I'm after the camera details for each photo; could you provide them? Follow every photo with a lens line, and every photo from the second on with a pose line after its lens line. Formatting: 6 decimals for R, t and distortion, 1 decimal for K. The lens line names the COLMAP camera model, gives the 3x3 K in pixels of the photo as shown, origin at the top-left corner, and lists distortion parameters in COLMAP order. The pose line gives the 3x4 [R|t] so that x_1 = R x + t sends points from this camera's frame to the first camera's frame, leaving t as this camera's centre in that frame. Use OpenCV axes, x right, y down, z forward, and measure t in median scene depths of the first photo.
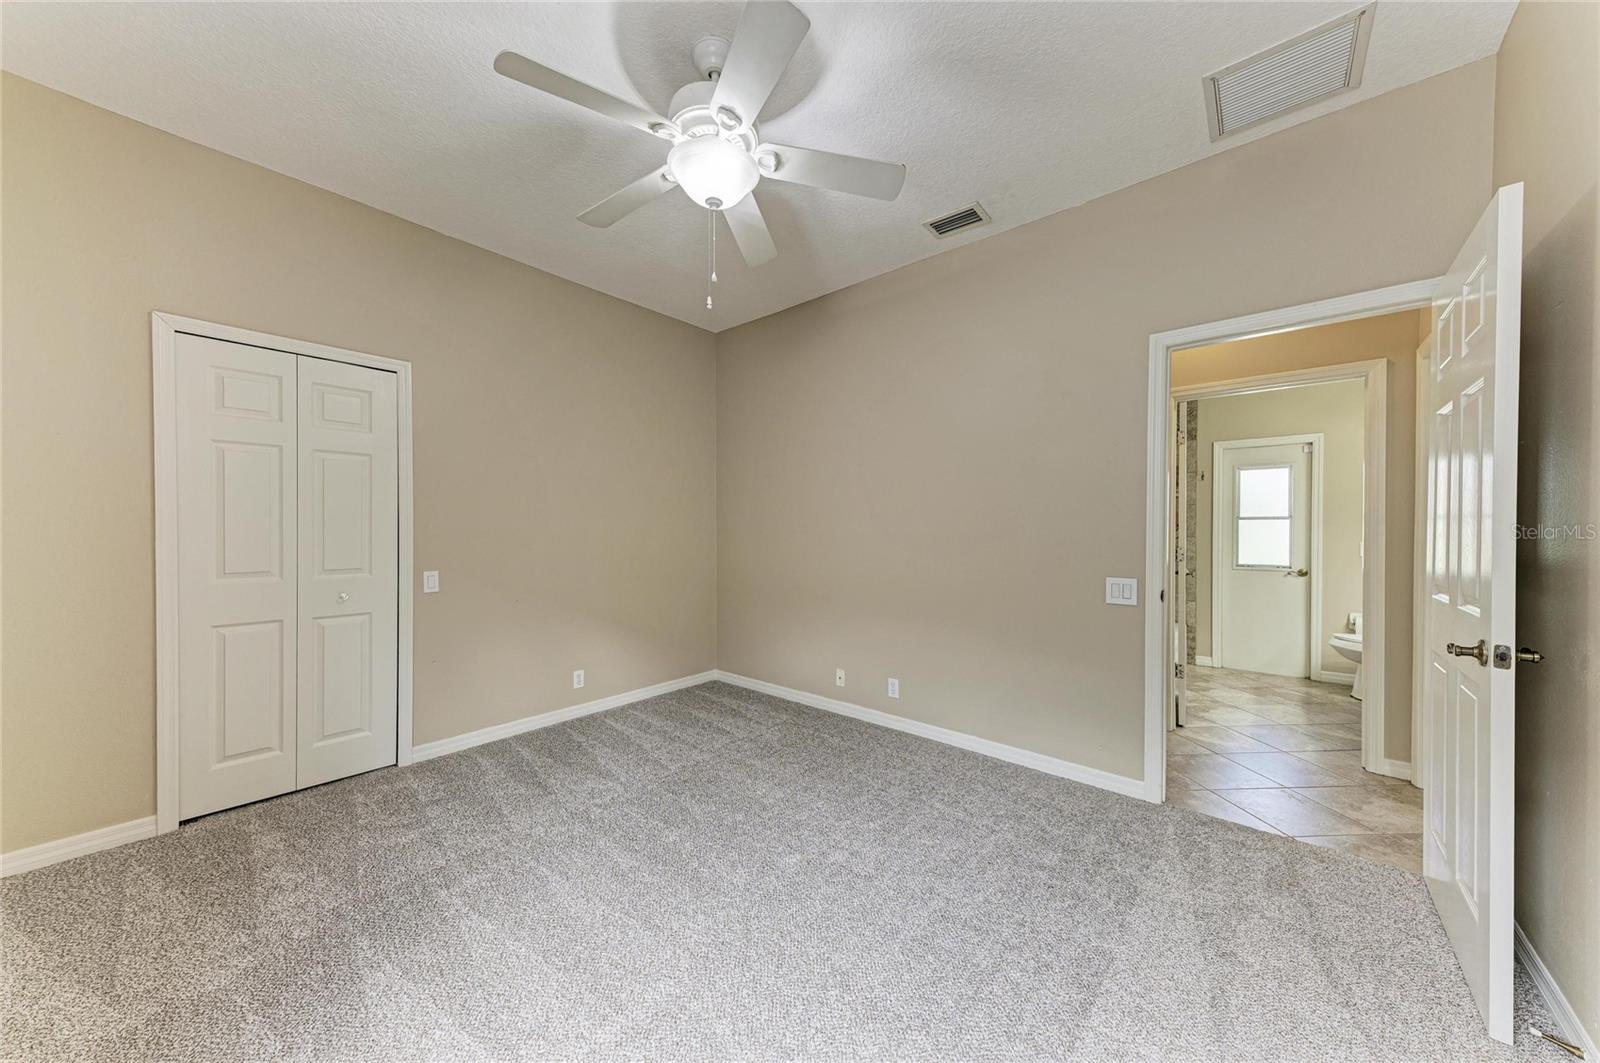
lens RADIAL K [[540.1, 0, 800.8], [0, 540.1, 534.4], [0, 0, 1]] dist [0.022582, -0.005921]
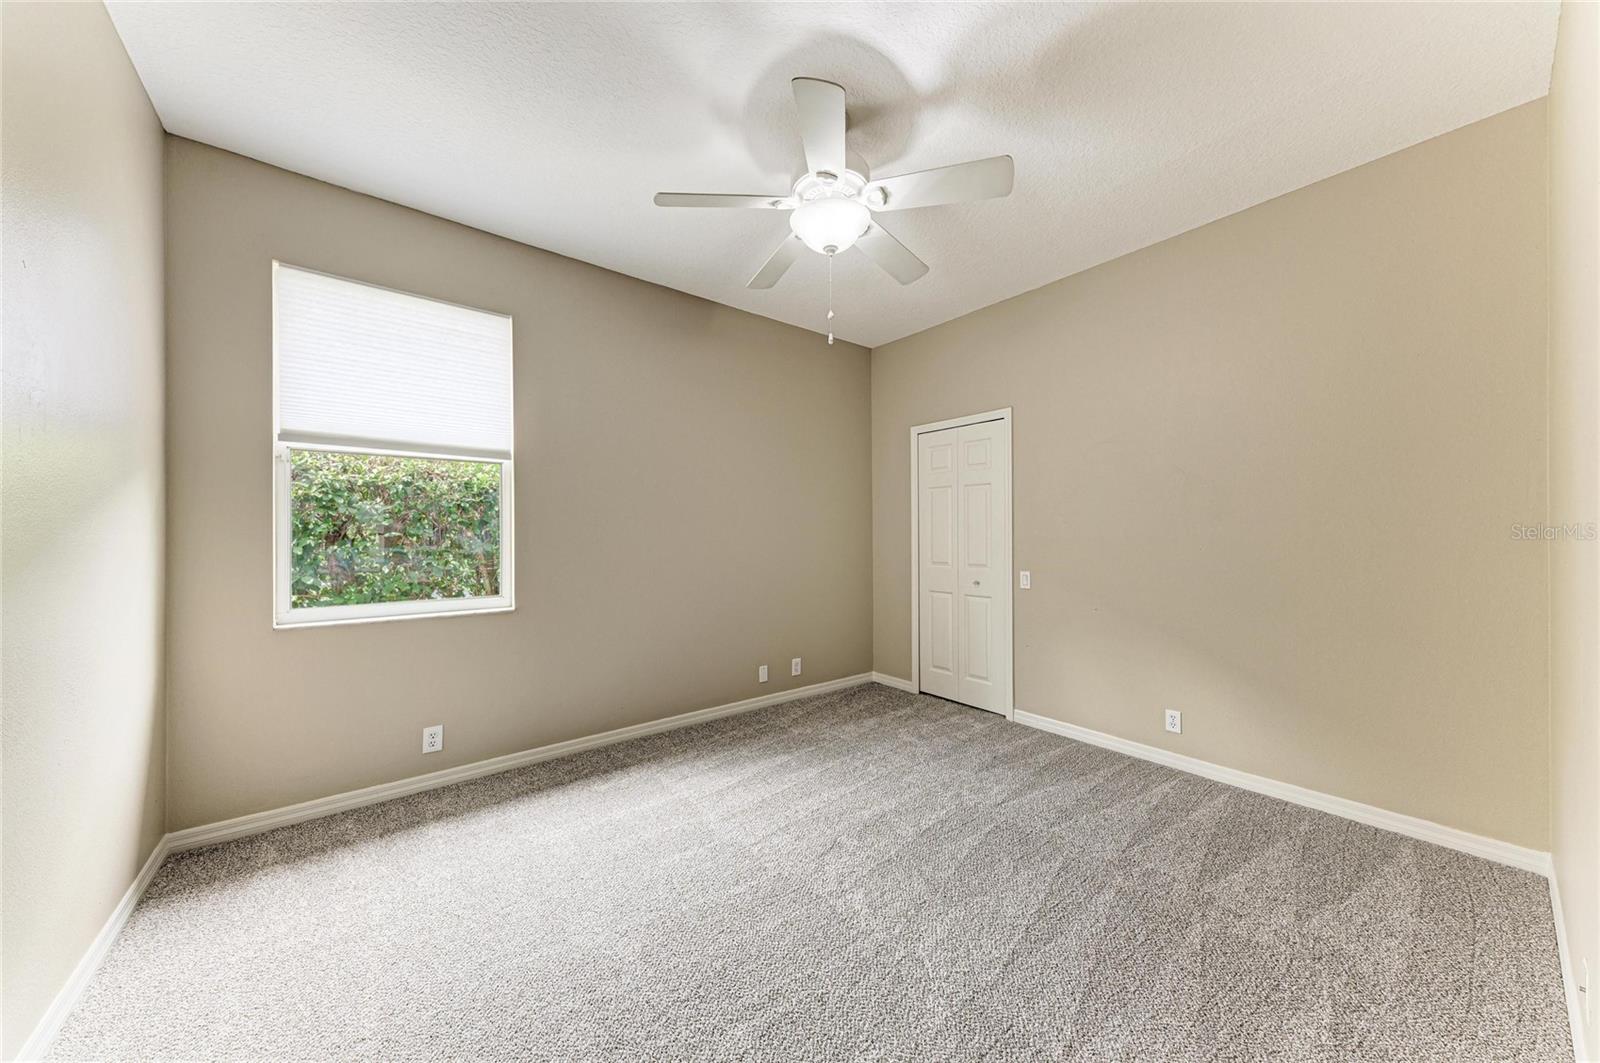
lens RADIAL K [[540.1, 0, 800.8], [0, 540.1, 534.4], [0, 0, 1]] dist [0.022582, -0.005921]
pose [[-0.187764, -0.006076, -0.982195, 0.713648], [-0.012835, 0.999911, -0.003732, -0.005317], [0.982130, 0.011906, -0.187825, 0.852341]]
